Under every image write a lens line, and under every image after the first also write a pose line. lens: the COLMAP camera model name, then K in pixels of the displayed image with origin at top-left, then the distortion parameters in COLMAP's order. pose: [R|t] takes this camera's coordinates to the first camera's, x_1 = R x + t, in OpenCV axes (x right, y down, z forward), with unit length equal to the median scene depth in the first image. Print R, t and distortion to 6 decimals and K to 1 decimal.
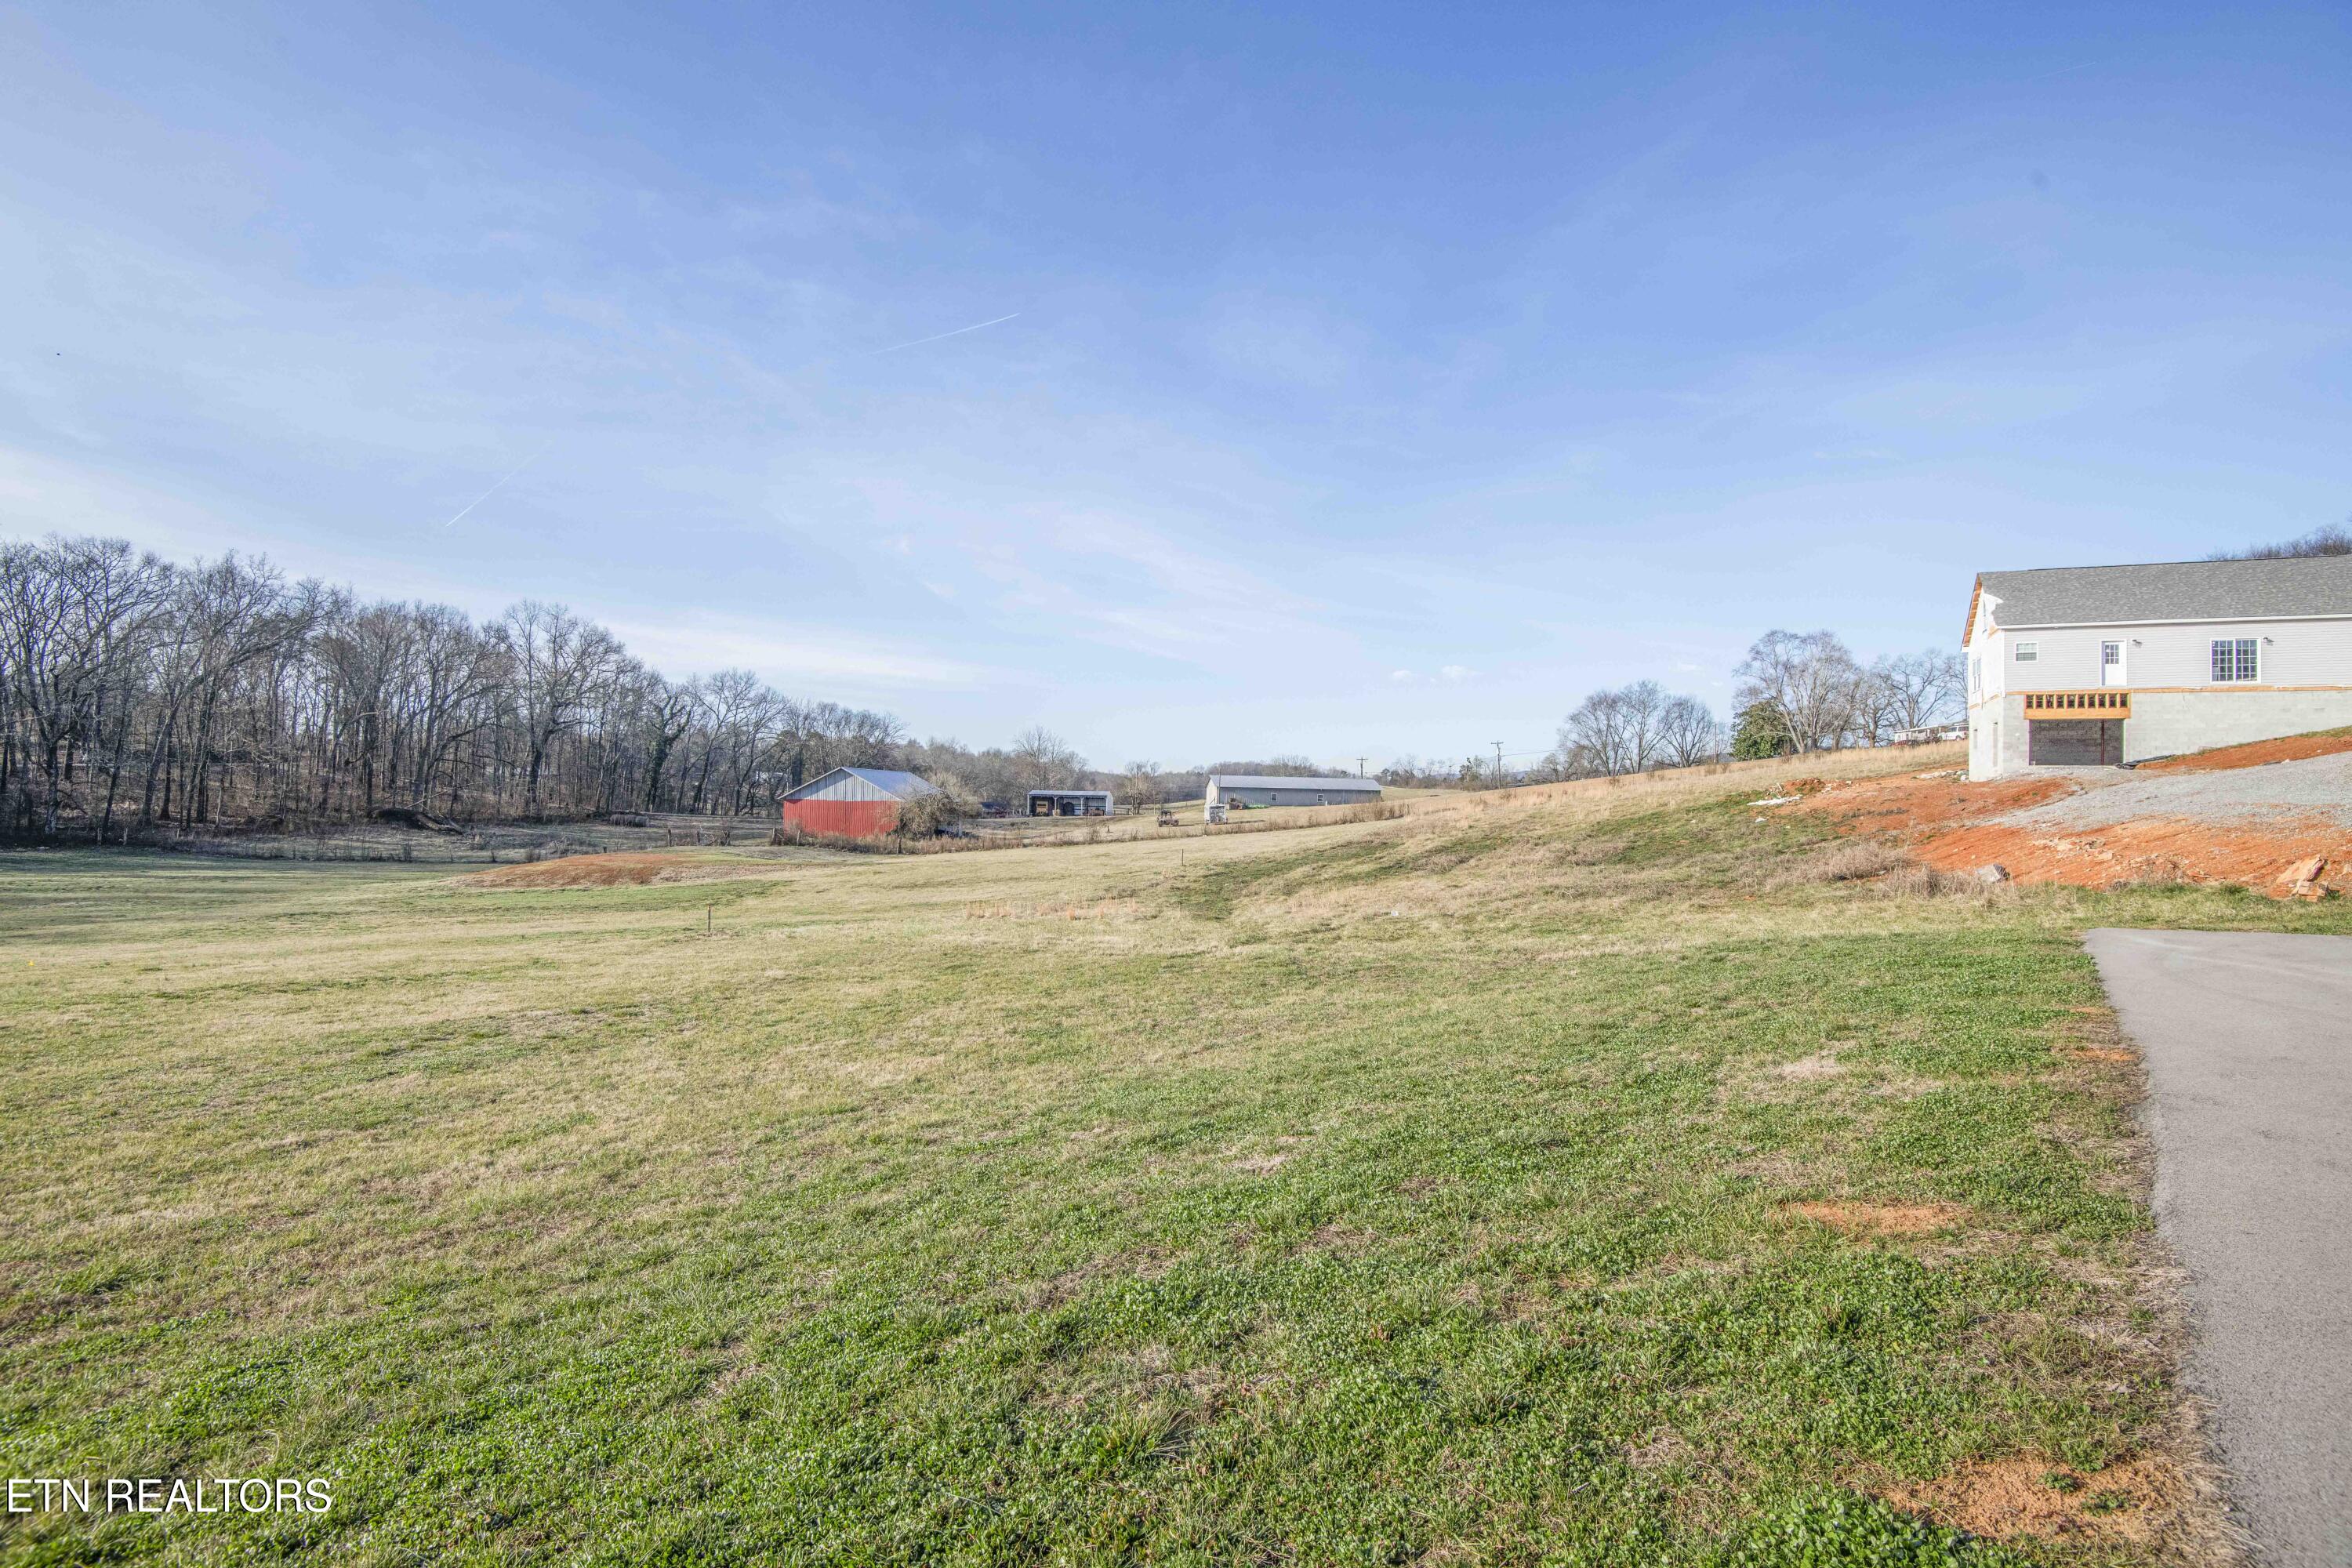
lens RADIAL K [[1109.9, 0, 1176.0], [0, 1109.9, 784.0], [0, 0, 1]] dist [-0.029193, -0.008513]
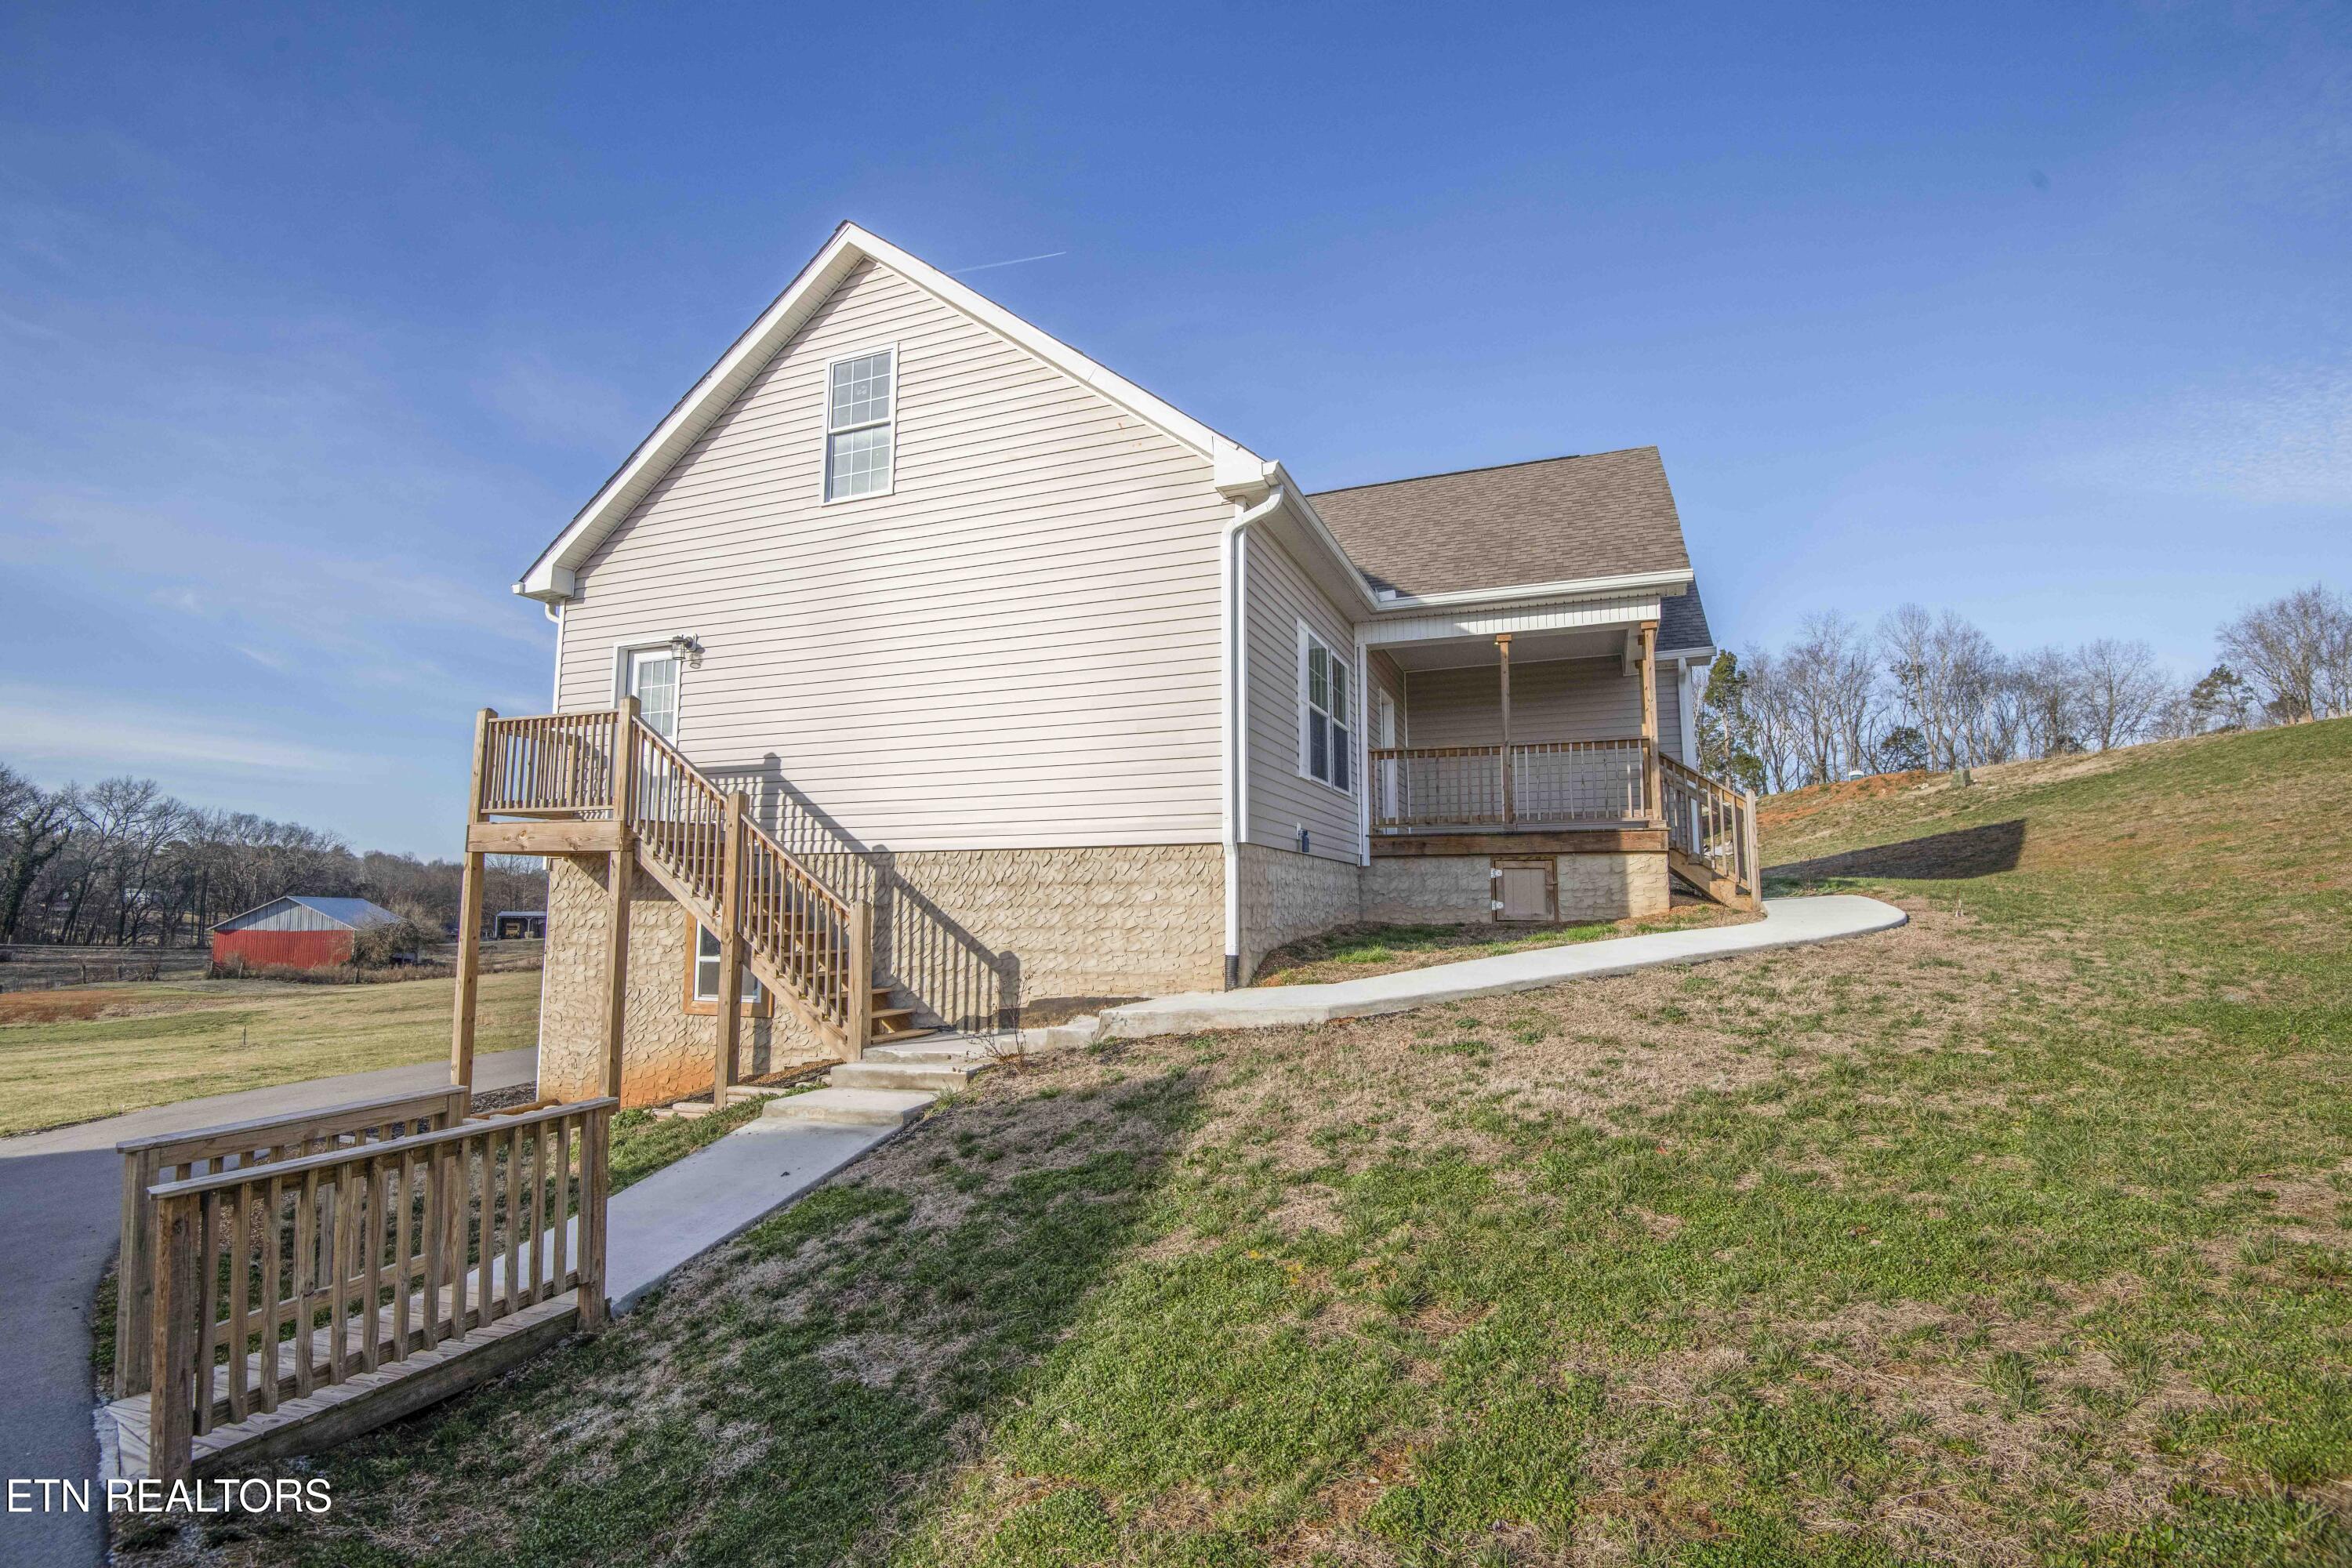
lens RADIAL K [[1109.9, 0, 1176.0], [0, 1109.9, 784.0], [0, 0, 1]] dist [-0.029193, -0.008513]
pose [[0.911890, 0.028041, 0.409476, 0.020742], [0.012220, 0.995366, -0.095377, -0.013292], [-0.410253, 0.091976, 0.907322, -0.207272]]
